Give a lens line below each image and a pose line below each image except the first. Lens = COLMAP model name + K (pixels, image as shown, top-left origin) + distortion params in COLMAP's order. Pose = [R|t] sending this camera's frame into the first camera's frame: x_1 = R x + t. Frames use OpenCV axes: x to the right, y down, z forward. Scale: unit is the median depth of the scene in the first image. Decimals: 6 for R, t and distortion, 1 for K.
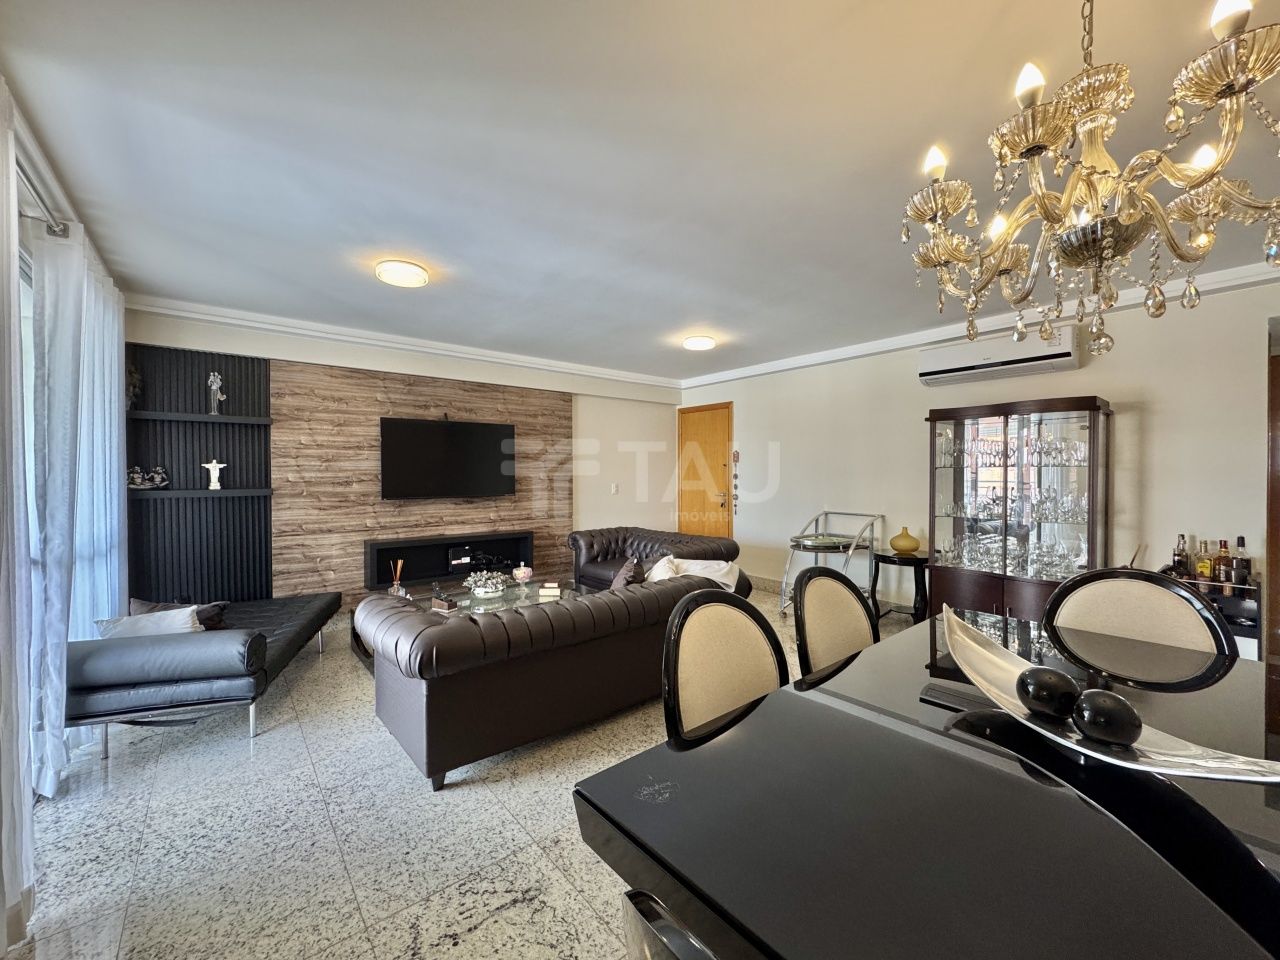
lens RADIAL K [[512.0, 0, 641.4], [0, 512.0, 479.1], [0, 0, 1]] dist [-0.004136, 0.000083]
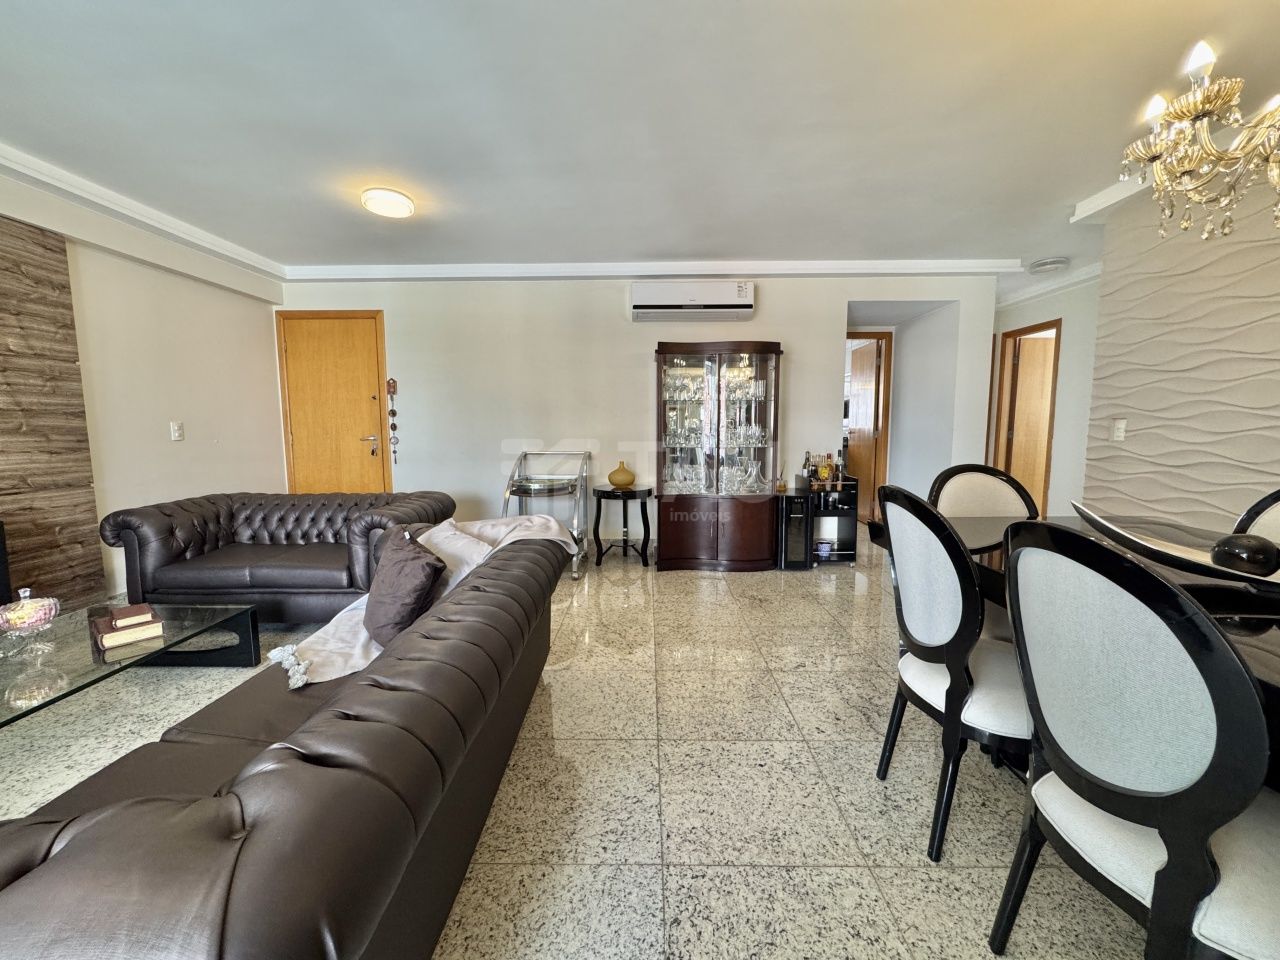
lens RADIAL K [[512.0, 0, 642.4], [0, 512.0, 477.5], [0, 0, 1]] dist [-0.004136, 0.000083]
pose [[0.645358, -0.078852, 0.759800, -0.211205], [0.011281, 0.995533, 0.093734, 0.030760], [-0.763797, -0.051920, 0.643365, 0.311394]]
